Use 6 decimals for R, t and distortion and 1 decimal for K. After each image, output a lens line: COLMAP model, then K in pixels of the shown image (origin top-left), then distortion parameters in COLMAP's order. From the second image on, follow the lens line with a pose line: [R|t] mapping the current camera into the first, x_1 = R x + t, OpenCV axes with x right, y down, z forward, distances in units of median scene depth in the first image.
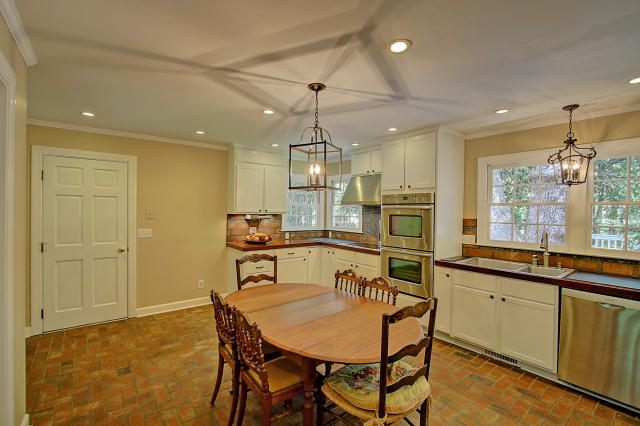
lens RADIAL K [[290.9, 0, 334.7], [0, 290.9, 210.4], [0, 0, 1]] dist [-0.017920, -0.000042]
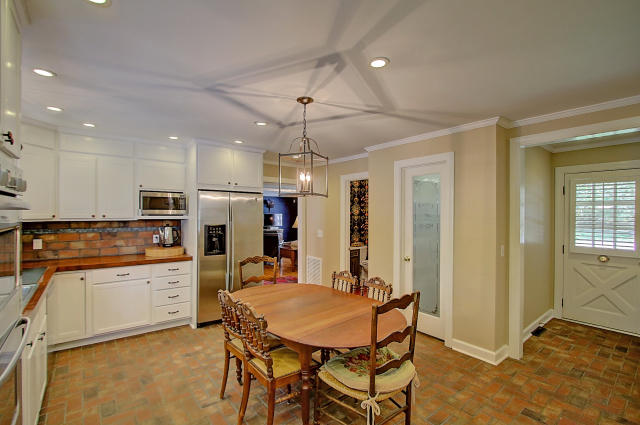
lens RADIAL K [[307.8, 0, 341.3], [0, 307.8, 213.4], [0, 0, 1]] dist [-0.020059, 0.000053]
pose [[-0.999407, -0.018011, -0.029341, -0.136892], [-0.018165, 0.999823, 0.004989, -0.013388], [0.029246, 0.005519, -0.999557, 1.718980]]
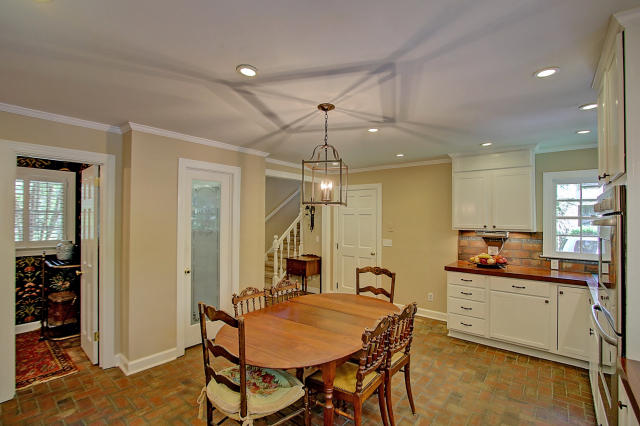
lens RADIAL K [[292.9, 0, 309.3], [0, 292.9, 214.4], [0, 0, 1]] dist [0.000671, 0.000343]
pose [[0.191873, -0.028283, -0.981012, 0.769958], [-0.011474, 0.999452, -0.031059, -0.002899], [0.981353, 0.017216, 0.191443, 0.598523]]
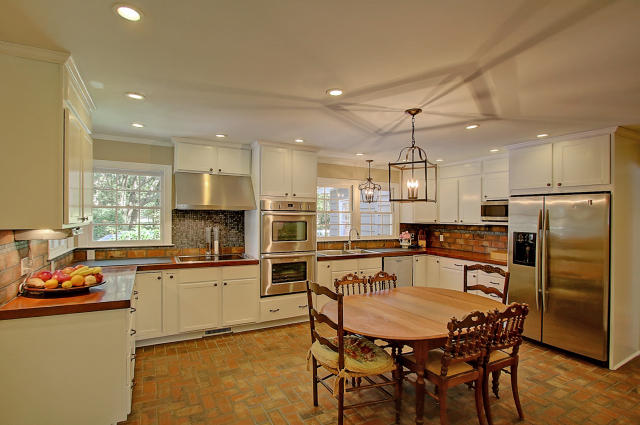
lens RADIAL K [[288.6, 0, 287.3], [0, 288.6, 213.3], [0, 0, 1]] dist [-0.001395, -0.000103]
pose [[0.253571, -0.001501, 0.967316, -1.032101], [-0.007666, 0.999964, 0.003561, -0.021314], [-0.967286, -0.008318, 0.253550, 0.956356]]
